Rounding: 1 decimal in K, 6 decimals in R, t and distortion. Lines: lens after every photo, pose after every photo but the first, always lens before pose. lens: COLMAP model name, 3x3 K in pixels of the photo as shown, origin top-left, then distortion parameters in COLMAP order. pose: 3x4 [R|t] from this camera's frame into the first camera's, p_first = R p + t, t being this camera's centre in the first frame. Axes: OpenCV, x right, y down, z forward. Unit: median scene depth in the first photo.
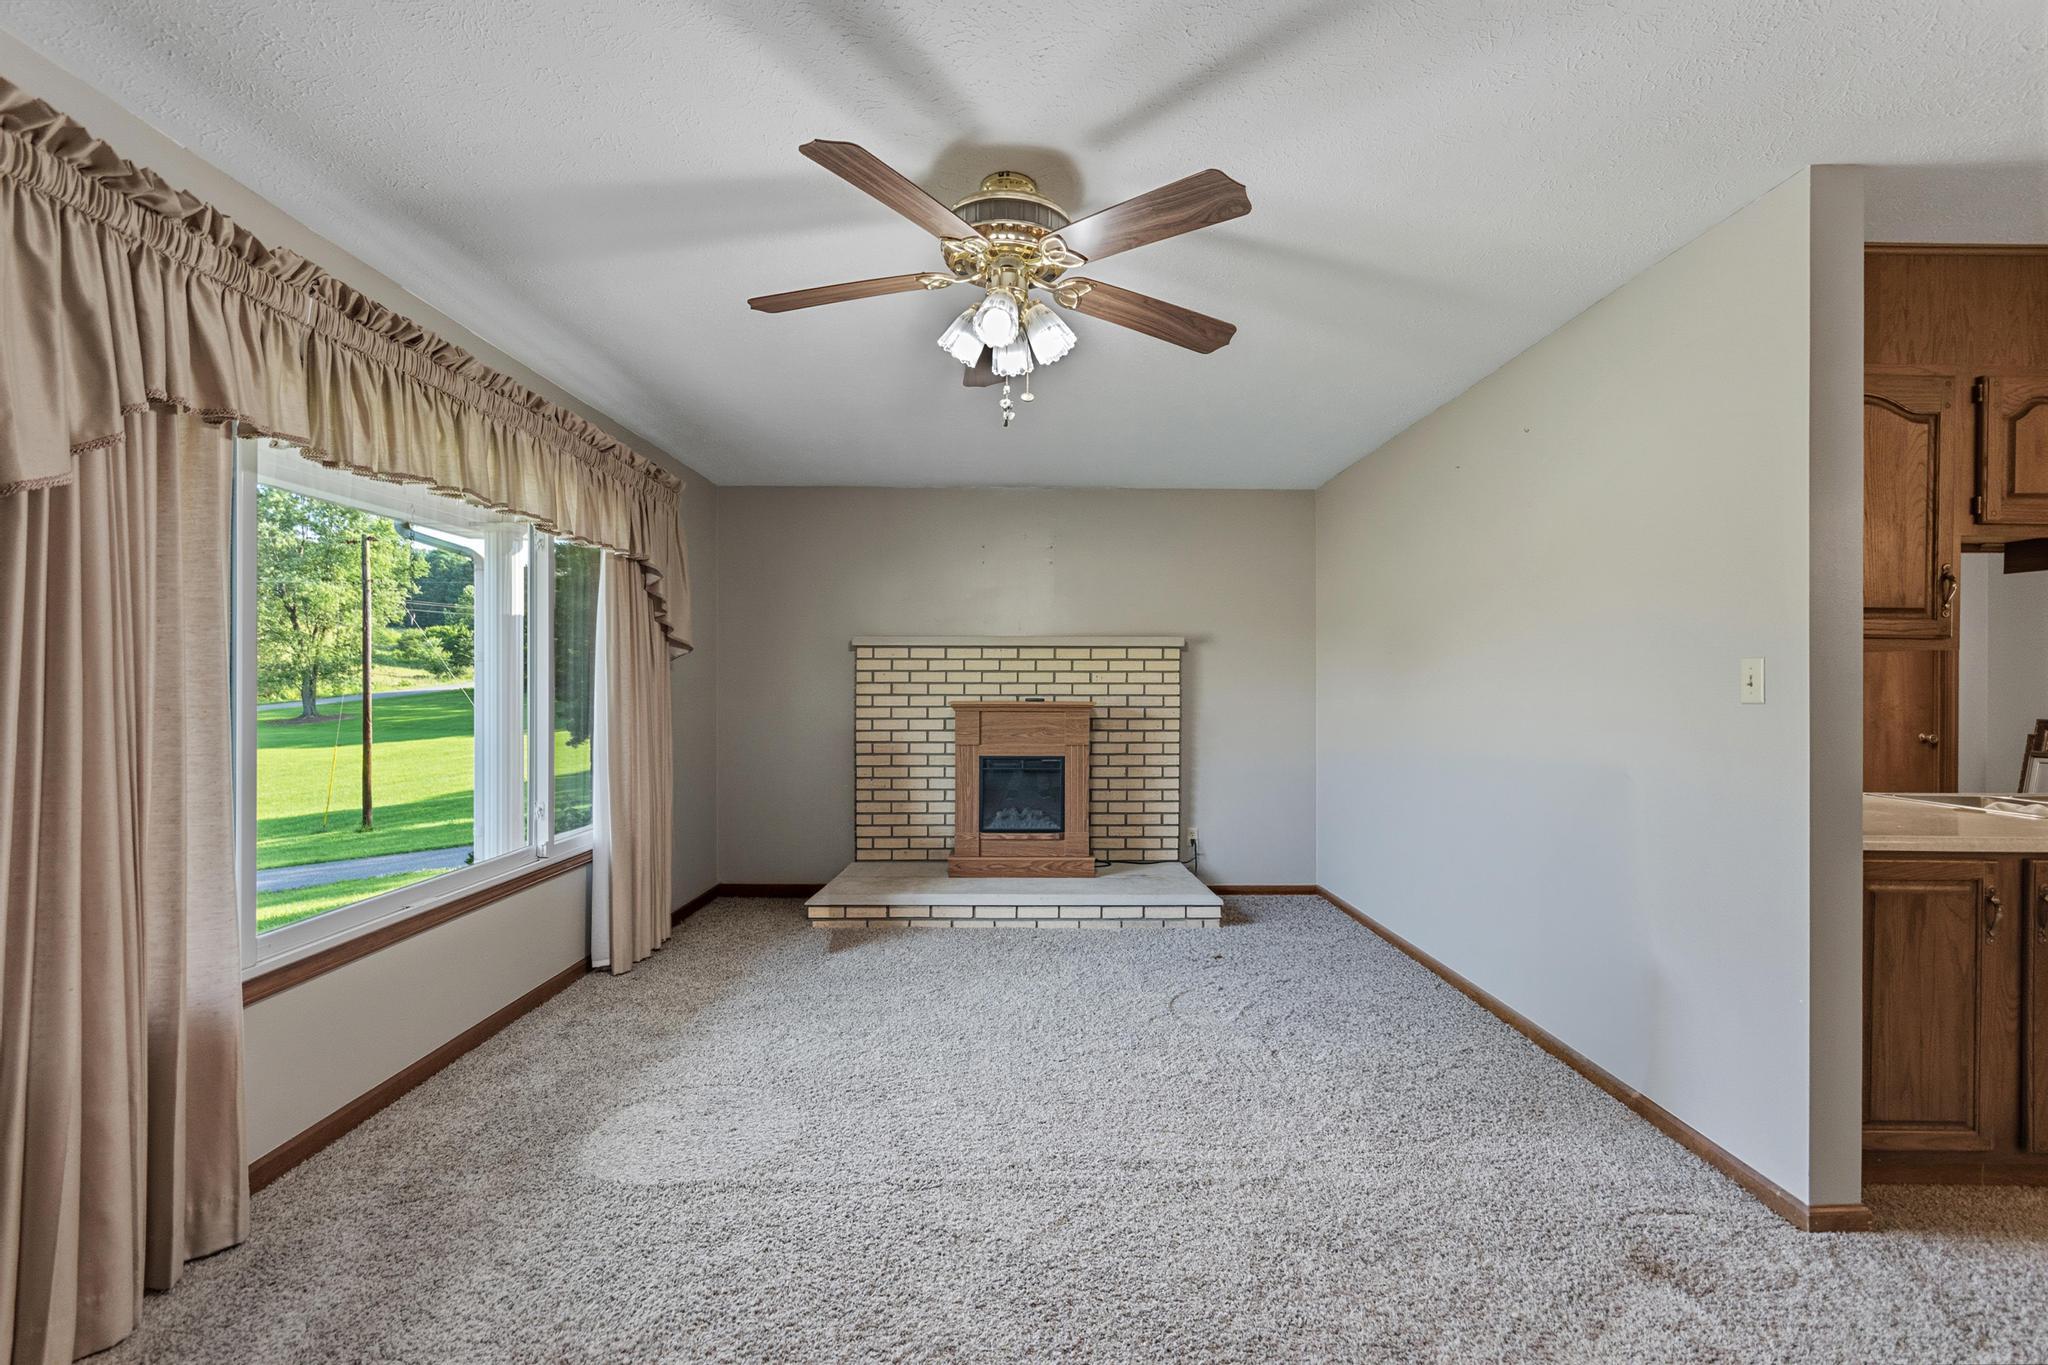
lens RADIAL K [[900.6, 0, 1034.5], [0, 900.6, 678.0], [0, 0, 1]] dist [0.007523, -0.000984]
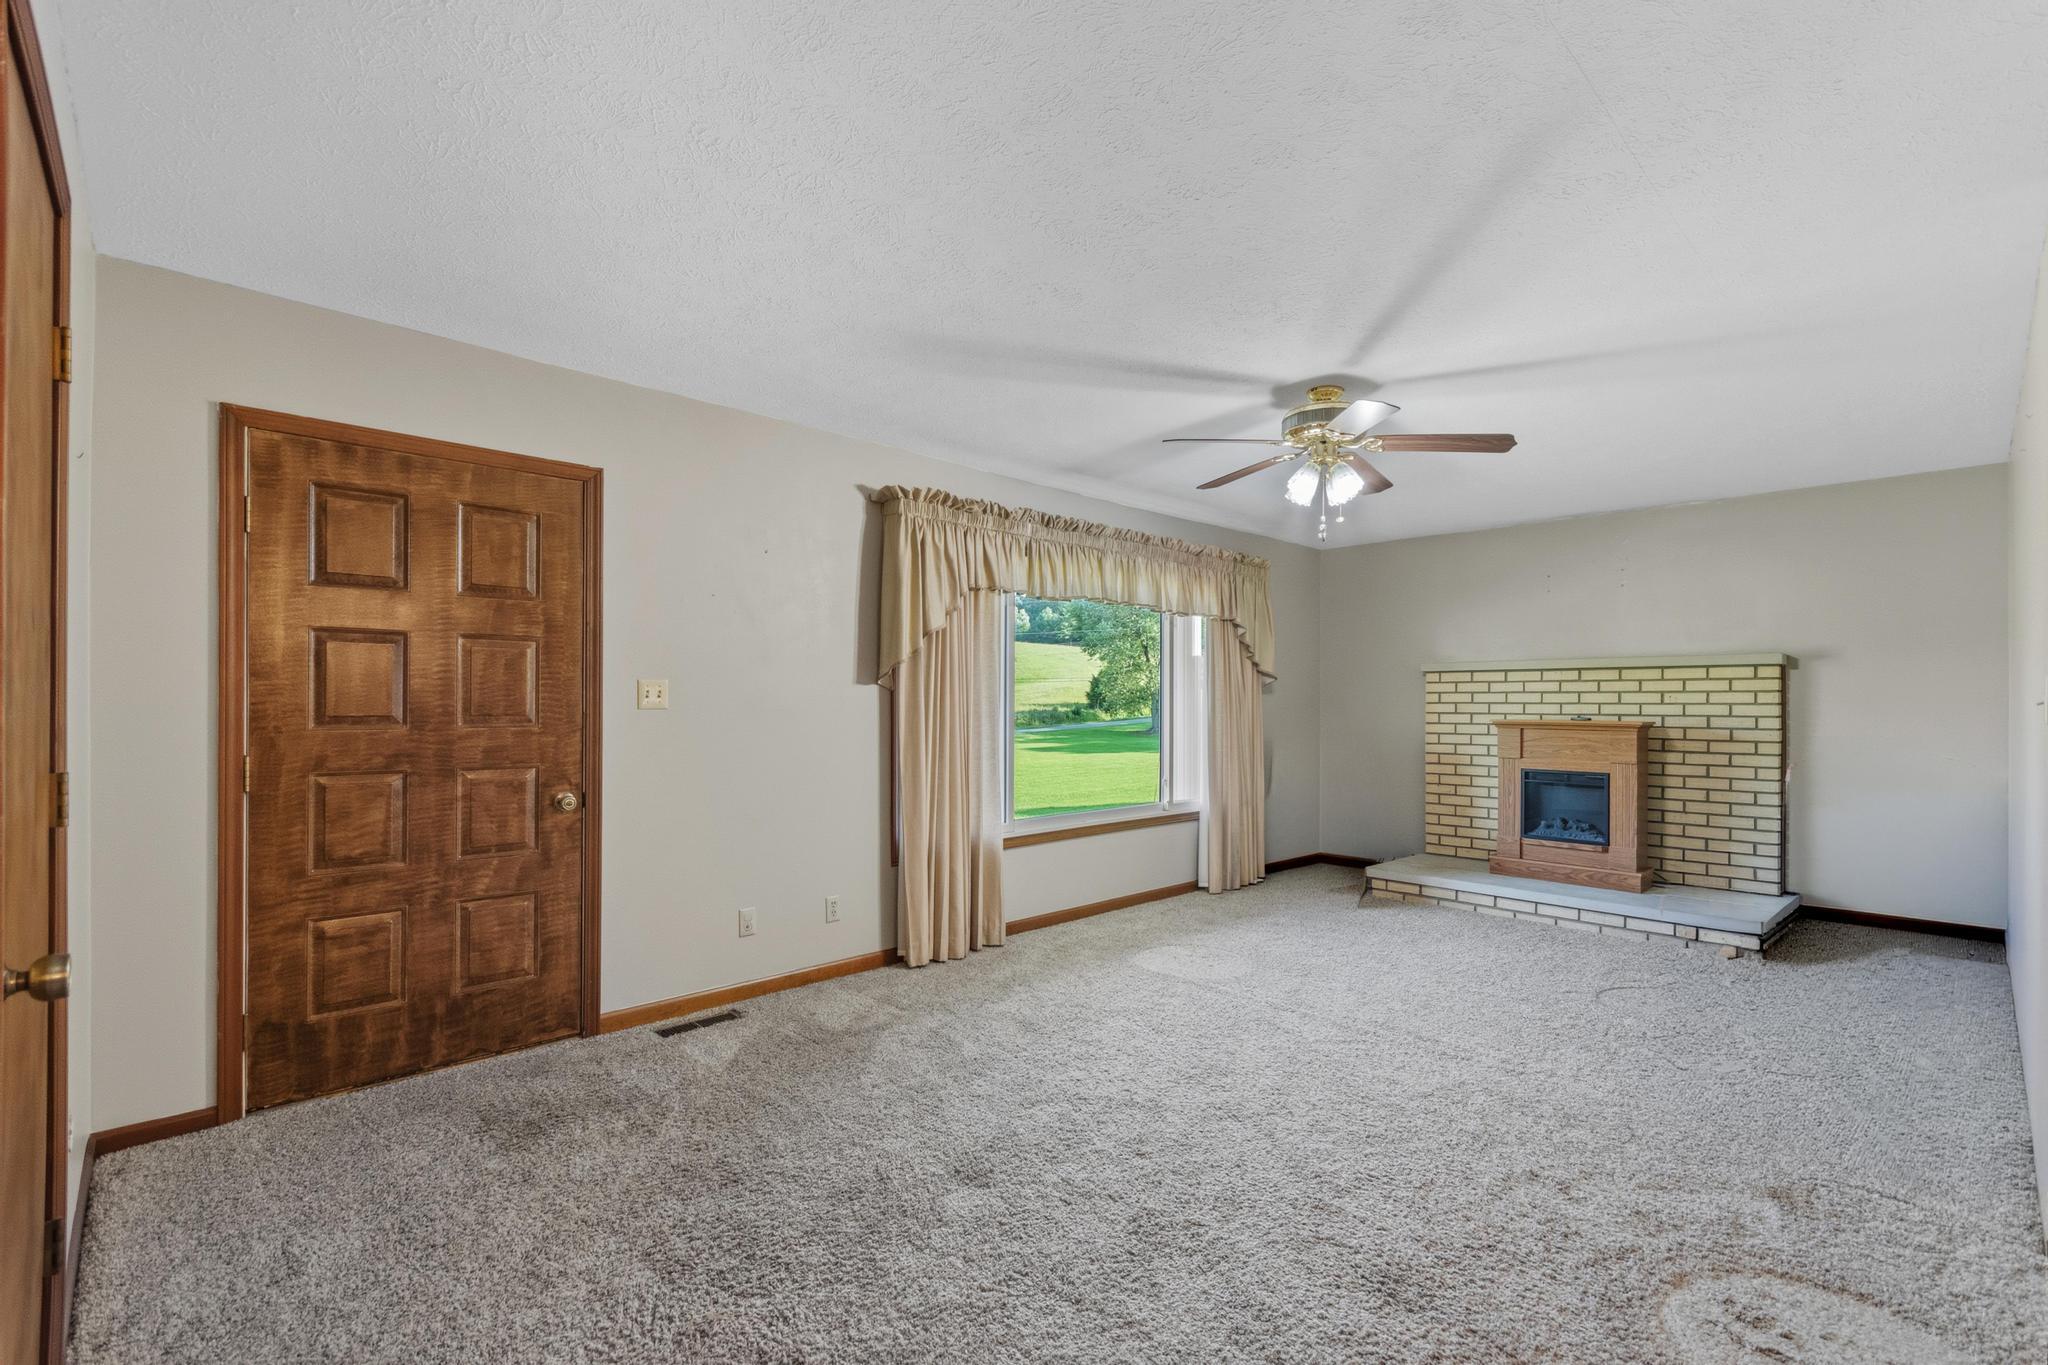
lens RADIAL K [[901.0, 0, 1031.2], [0, 901.0, 687.3], [0, 0, 1]] dist [0.008633, -0.000789]
pose [[0.682813, -0.011470, -0.730504, 0.477541], [0.002506, 0.999908, -0.013357, -0.000831], [0.730589, 0.007290, 0.682778, -0.286090]]
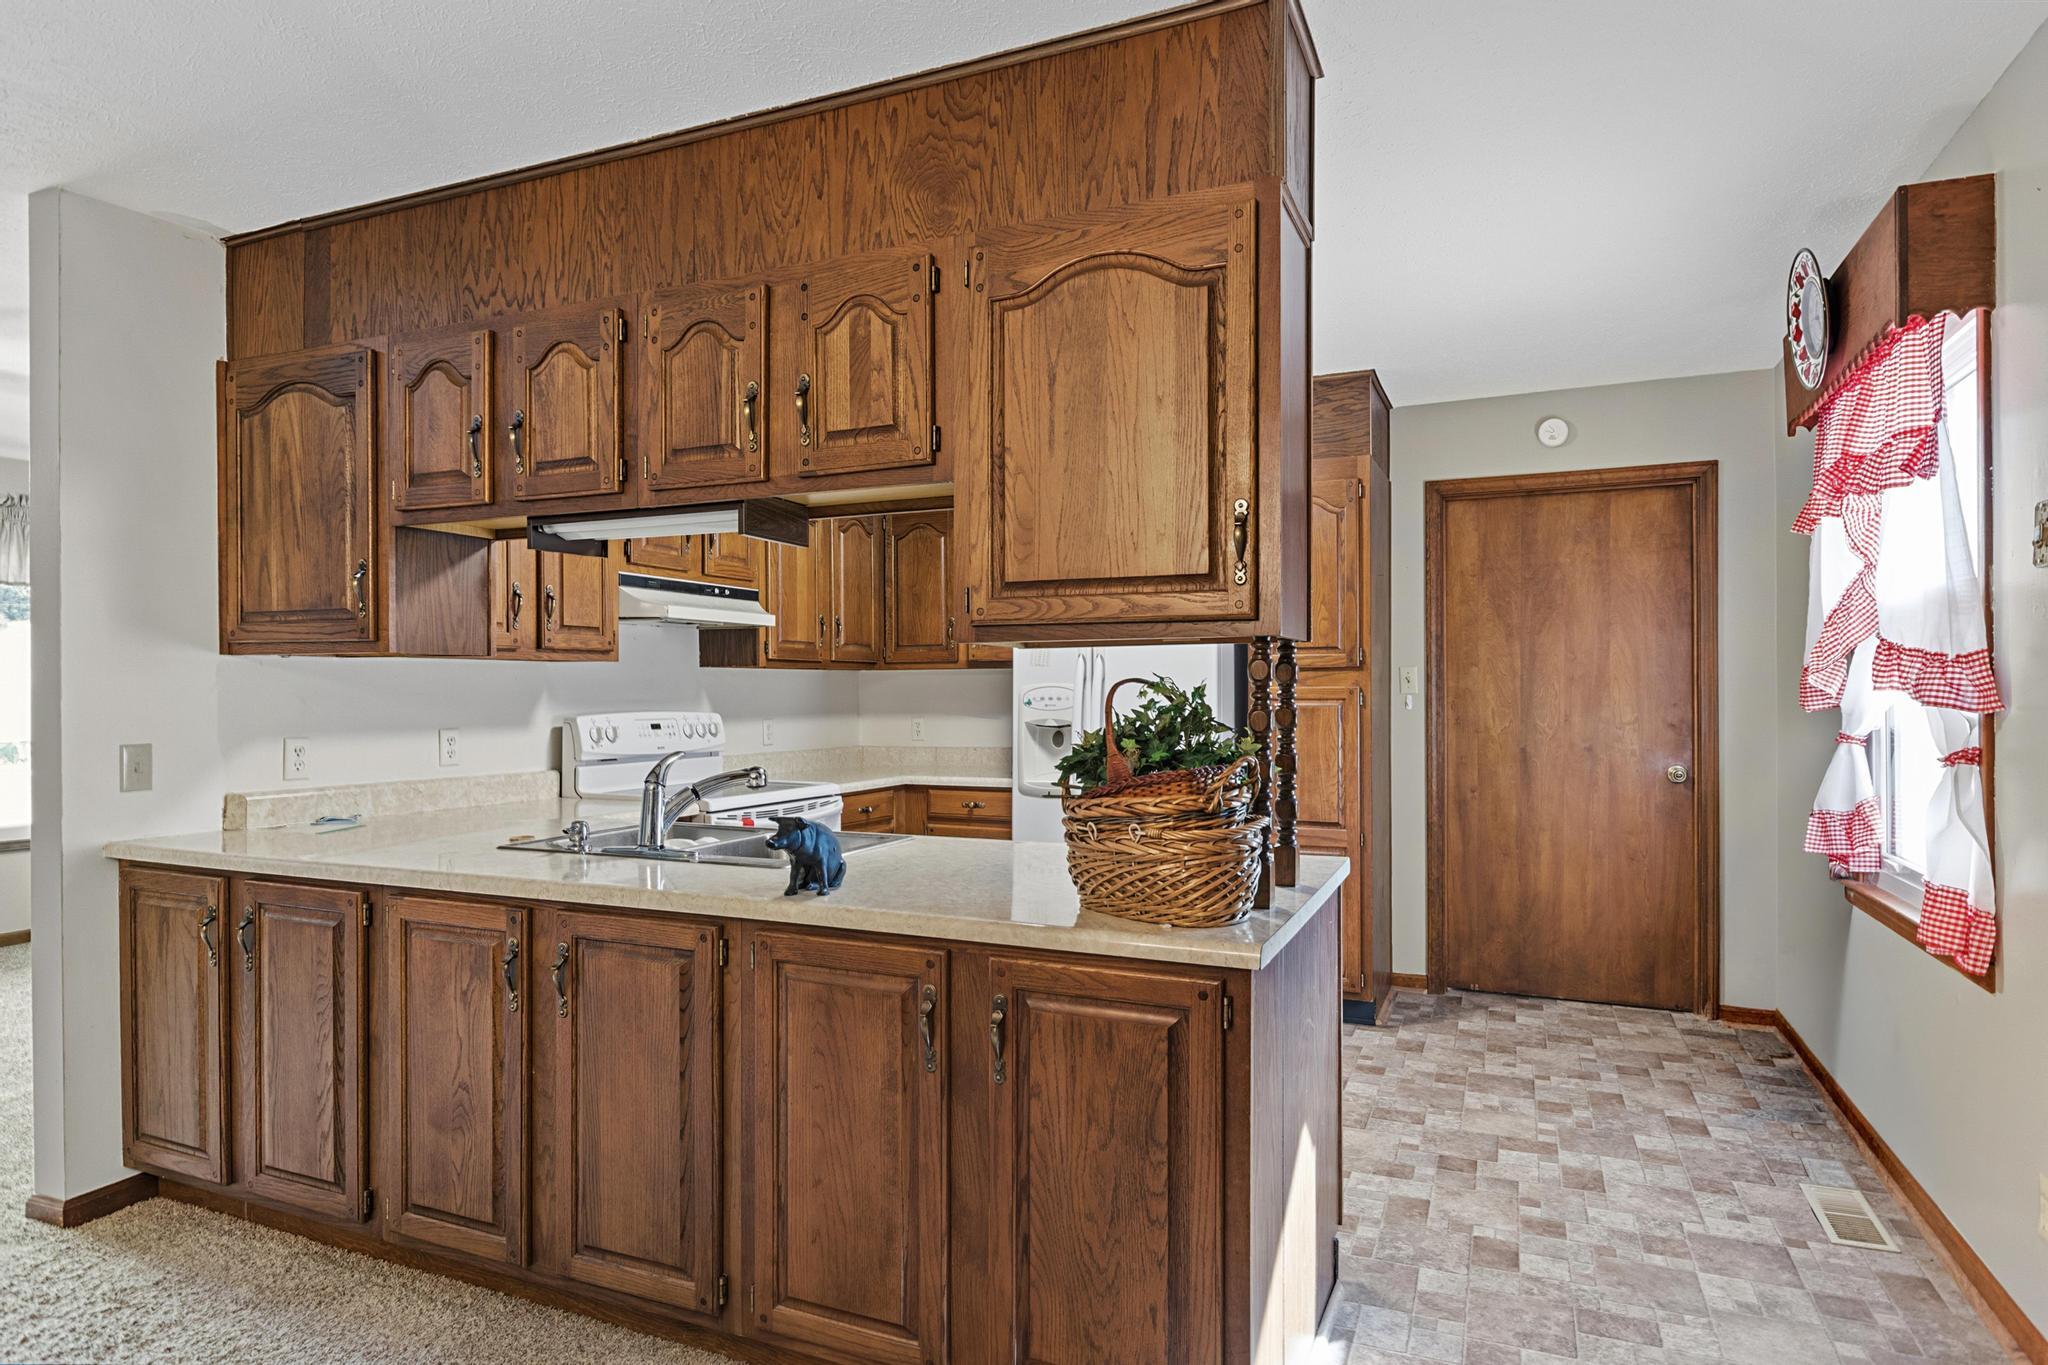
lens RADIAL K [[1140.7, 0, 1029.2], [0, 1140.7, 695.8], [0, 0, 1]] dist [0.002786, 0.000671]
pose [[0.912765, -0.006446, -0.408434, 1.443534], [0.008089, 0.999965, 0.002294, 0.009470], [0.408404, -0.005397, 0.912785, 0.160061]]
